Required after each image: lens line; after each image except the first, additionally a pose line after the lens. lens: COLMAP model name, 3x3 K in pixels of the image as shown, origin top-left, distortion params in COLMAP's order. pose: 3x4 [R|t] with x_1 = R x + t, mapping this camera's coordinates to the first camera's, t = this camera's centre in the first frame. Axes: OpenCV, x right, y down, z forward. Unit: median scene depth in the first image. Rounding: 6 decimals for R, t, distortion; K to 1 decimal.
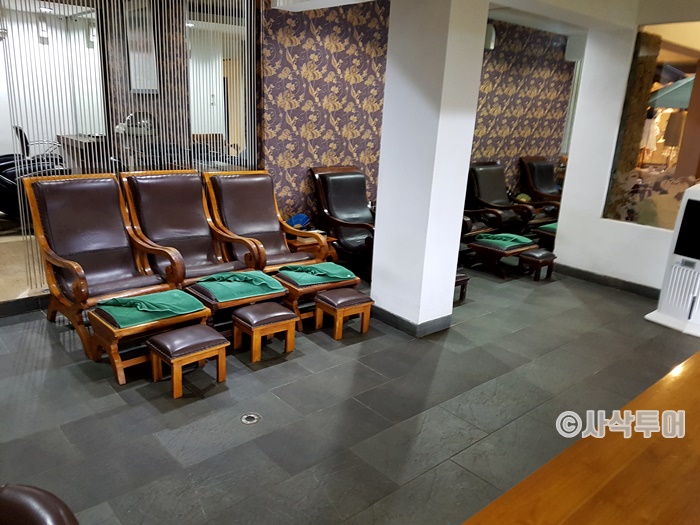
lens RADIAL K [[554.8, 0, 350.0], [0, 554.8, 262.5], [0, 0, 1]] dist [-0.020140, -0.009533]
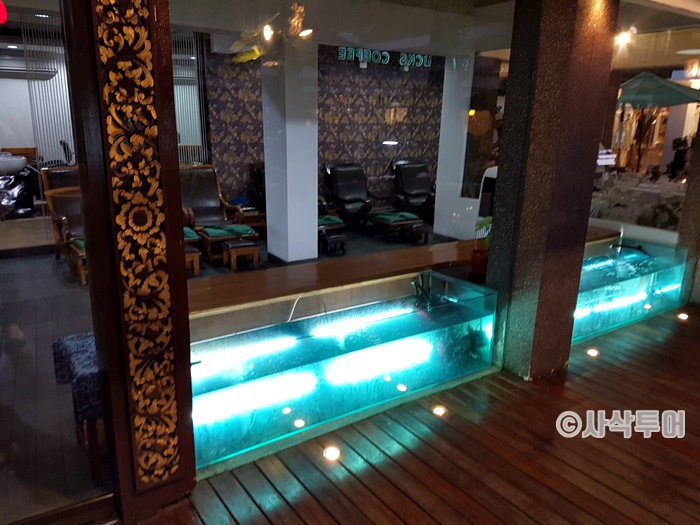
lens RADIAL K [[543.1, 0, 350.0], [0, 543.1, 262.5], [0, 0, 1]] dist [-0.001437, -0.001980]
pose [[0.992545, 0.006249, -0.121714, 0.374128], [-0.009203, 0.999676, -0.023722, 0.117095], [0.121527, 0.024666, 0.992282, -0.342007]]
